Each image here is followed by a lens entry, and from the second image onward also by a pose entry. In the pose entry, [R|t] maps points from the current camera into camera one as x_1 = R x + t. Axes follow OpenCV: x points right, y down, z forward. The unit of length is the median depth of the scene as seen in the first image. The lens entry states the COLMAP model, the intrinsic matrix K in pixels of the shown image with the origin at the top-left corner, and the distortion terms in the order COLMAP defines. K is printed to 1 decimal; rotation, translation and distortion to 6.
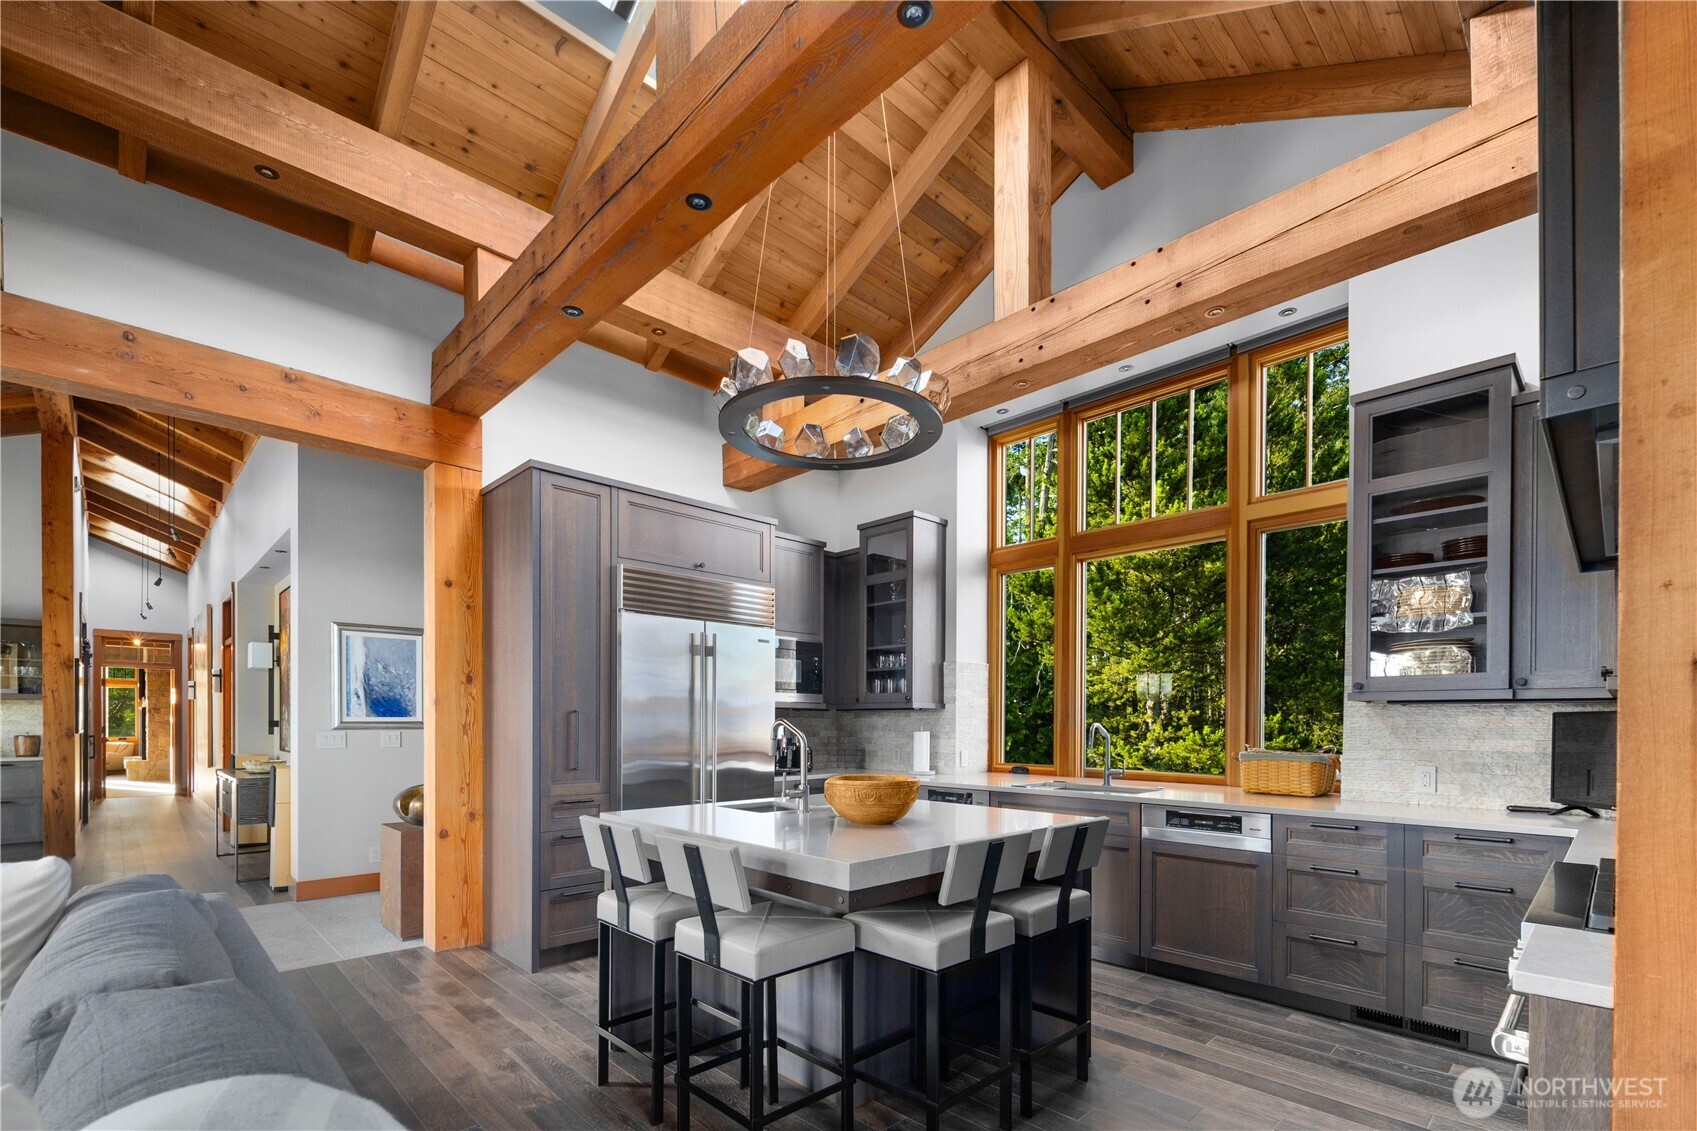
lens RADIAL K [[758.6, 0, 850.8], [0, 758.6, 728.9], [0, 0, 1]] dist [0.000099, -0.000315]
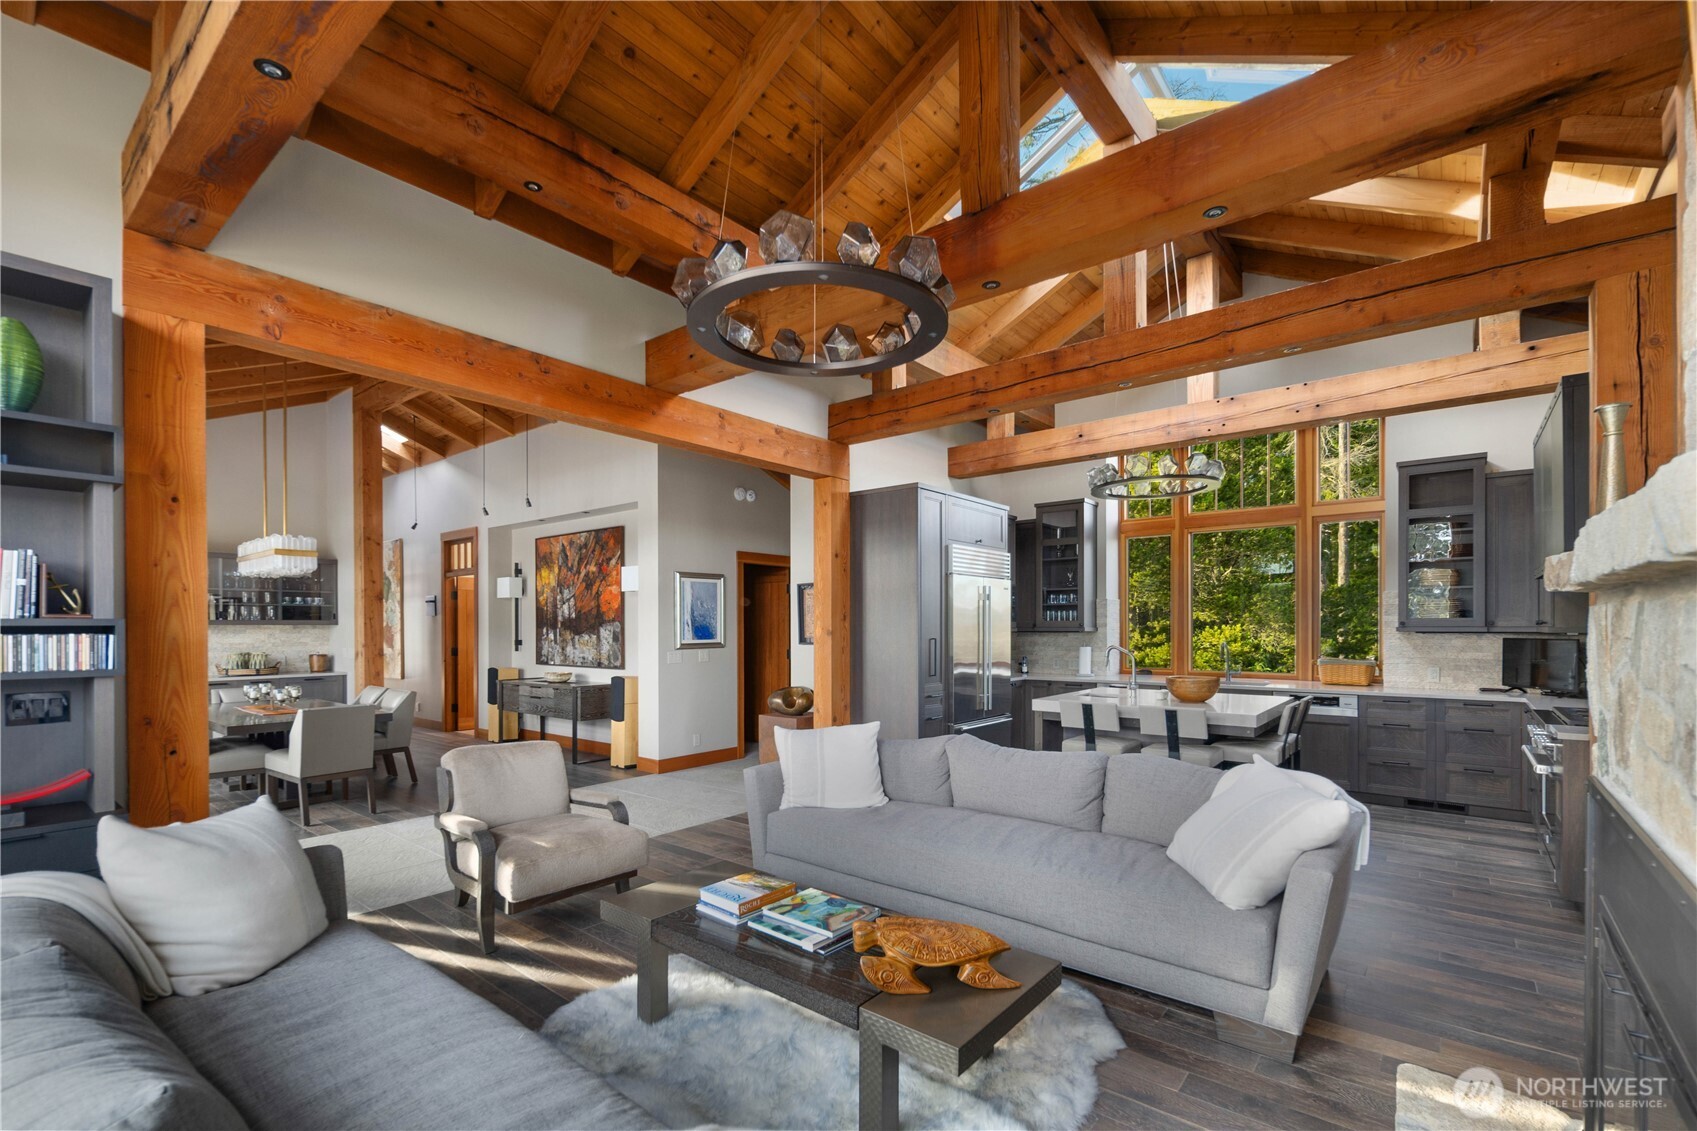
lens RADIAL K [[749.4, 0, 844.5], [0, 749.4, 631.5], [0, 0, 1]] dist [0.002287, 0.000022]
pose [[0.993487, -0.007265, 0.113711, -0.670801], [0.007451, 0.999972, -0.001208, -0.035231], [-0.113699, 0.002048, 0.993513, -0.490362]]
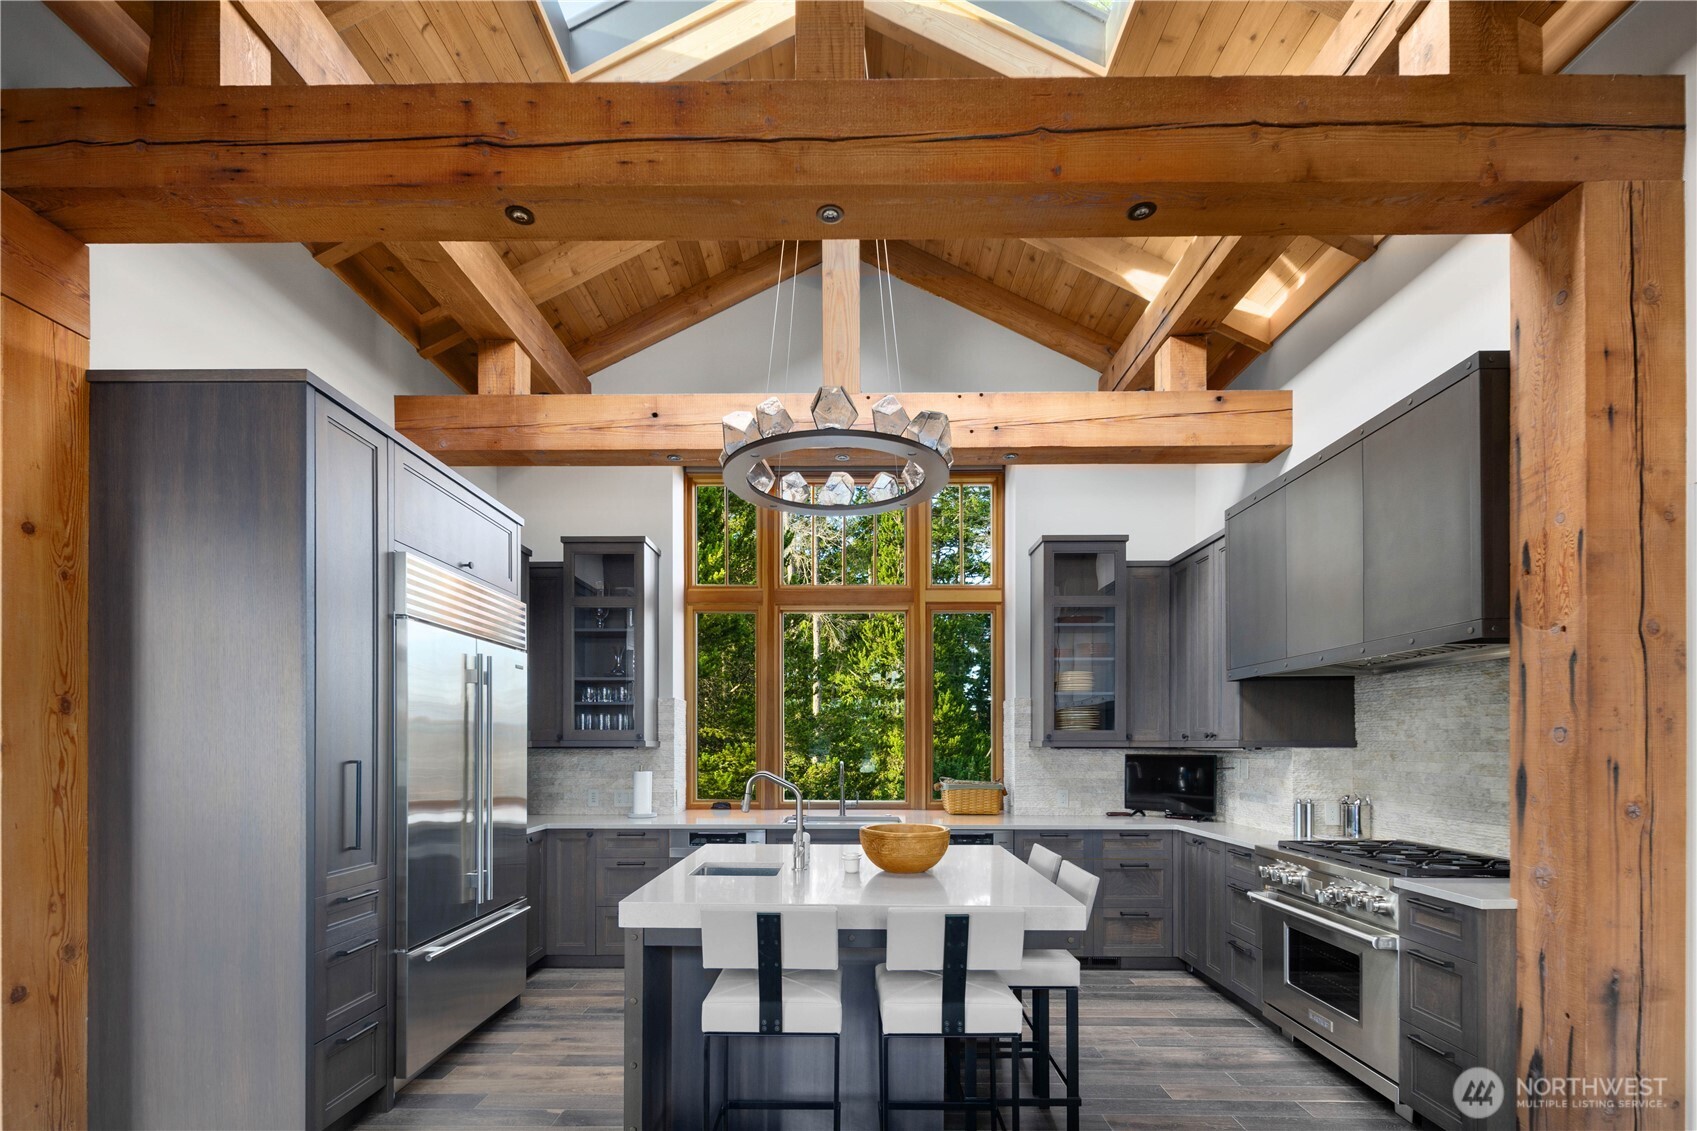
lens RADIAL K [[749.5, 0, 843.5], [0, 749.5, 745.8], [0, 0, 1]] dist [0.001534, -0.001099]
pose [[0.706056, -0.004030, 0.708144, -0.487152], [0.007711, 0.999968, -0.001998, -0.030489], [-0.708114, 0.006871, 0.706065, 0.209428]]
